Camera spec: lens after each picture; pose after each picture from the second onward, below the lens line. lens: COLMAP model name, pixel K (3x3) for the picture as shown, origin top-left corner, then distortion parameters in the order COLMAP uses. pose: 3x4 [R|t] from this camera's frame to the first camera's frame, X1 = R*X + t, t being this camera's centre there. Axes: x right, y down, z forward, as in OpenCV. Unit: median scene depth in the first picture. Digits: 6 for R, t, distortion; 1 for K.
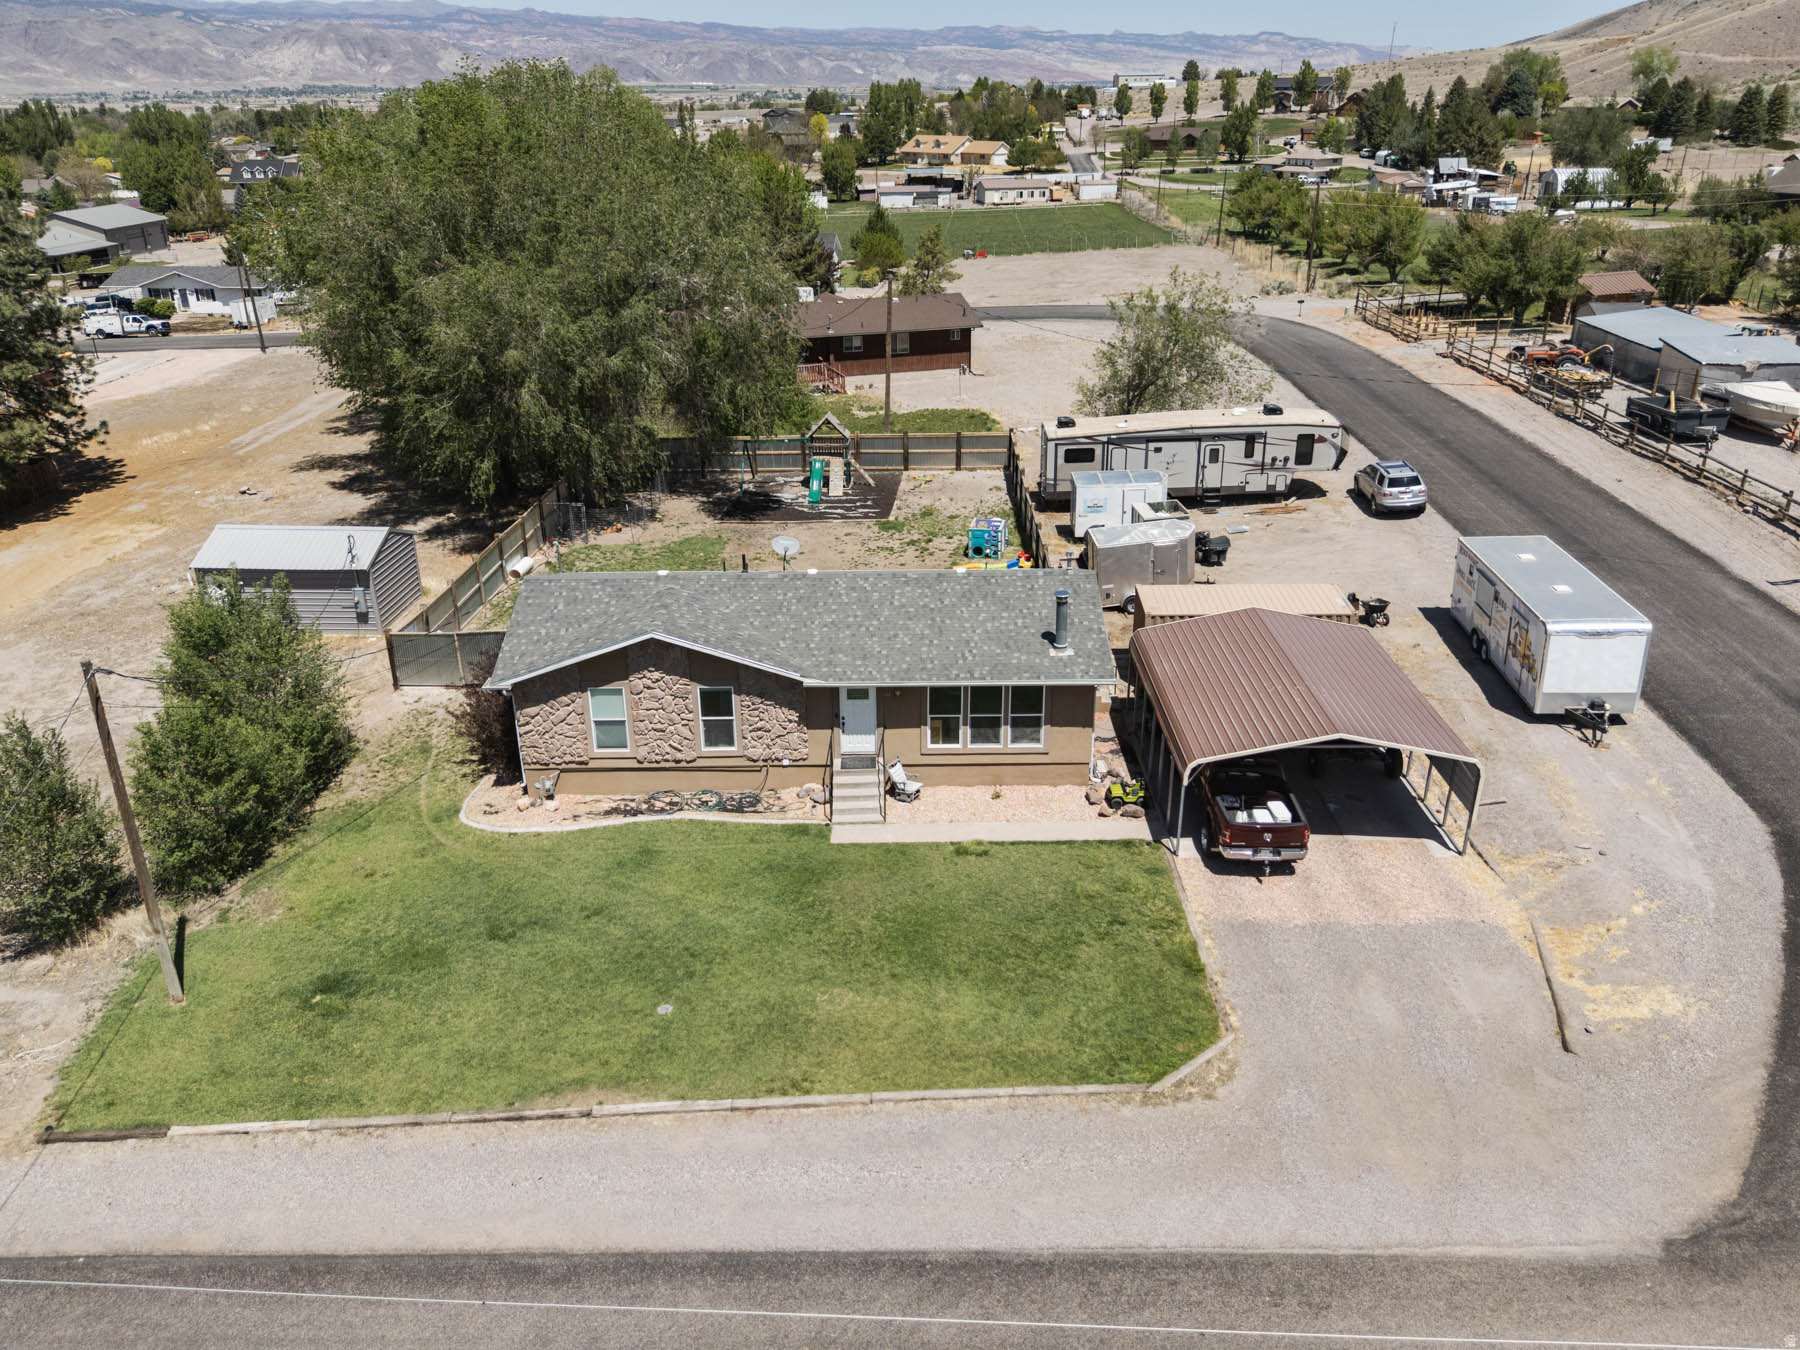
lens RADIAL K [[1316.4, 0, 904.2], [0, 1316.4, 673.8], [0, 0, 1]] dist [0.099914, -0.101483]
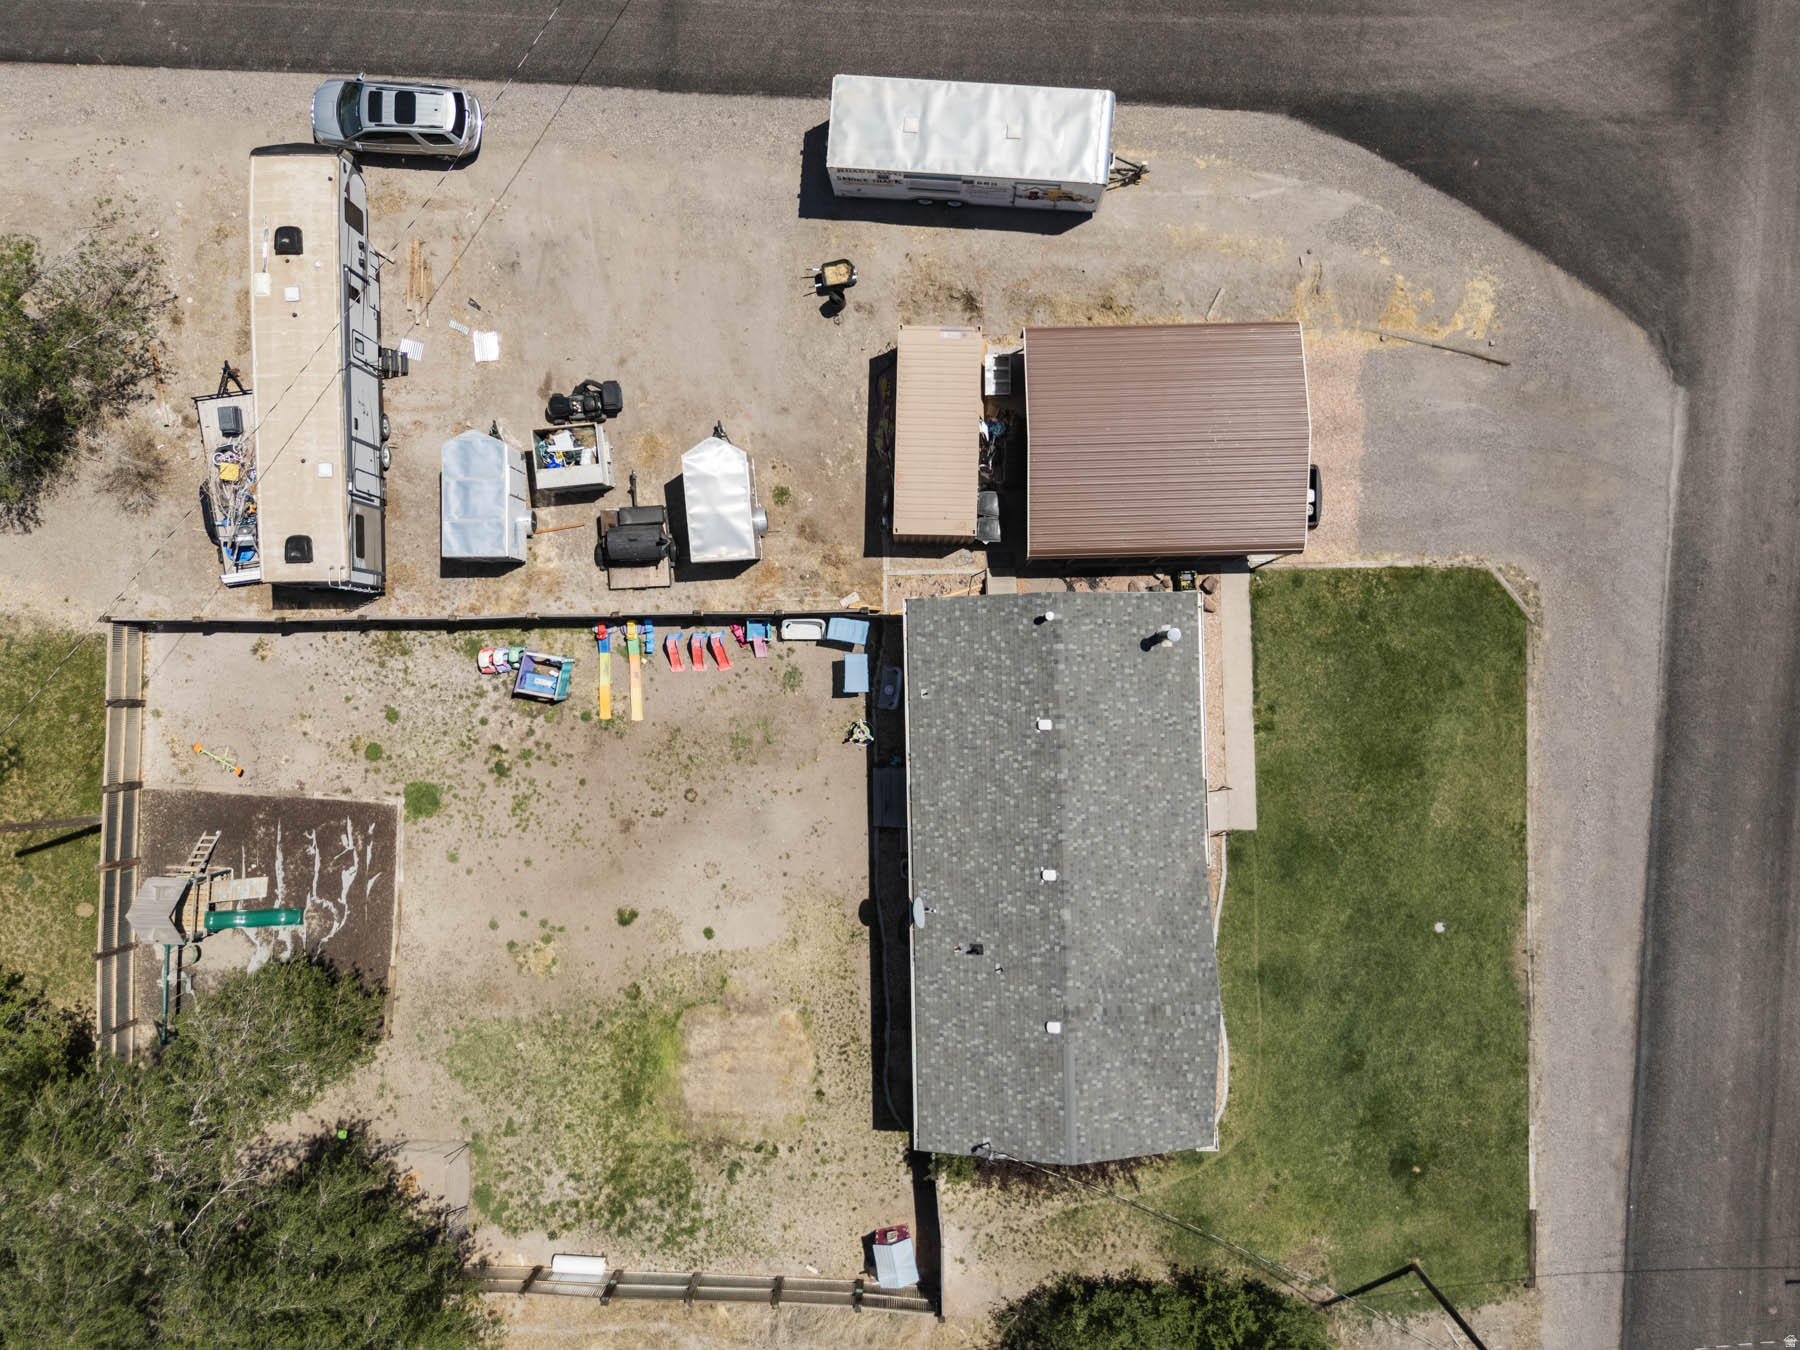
lens RADIAL K [[1327.0, 0, 897.1], [0, 1327.0, 670.0], [0, 0, 1]] dist [0.072665, -0.066335]
pose [[-0.014153, -0.999561, 0.026018, 0.064039], [0.422678, 0.017601, 0.906109, -1.102950], [-0.906170, 0.023821, 0.422243, 0.720440]]
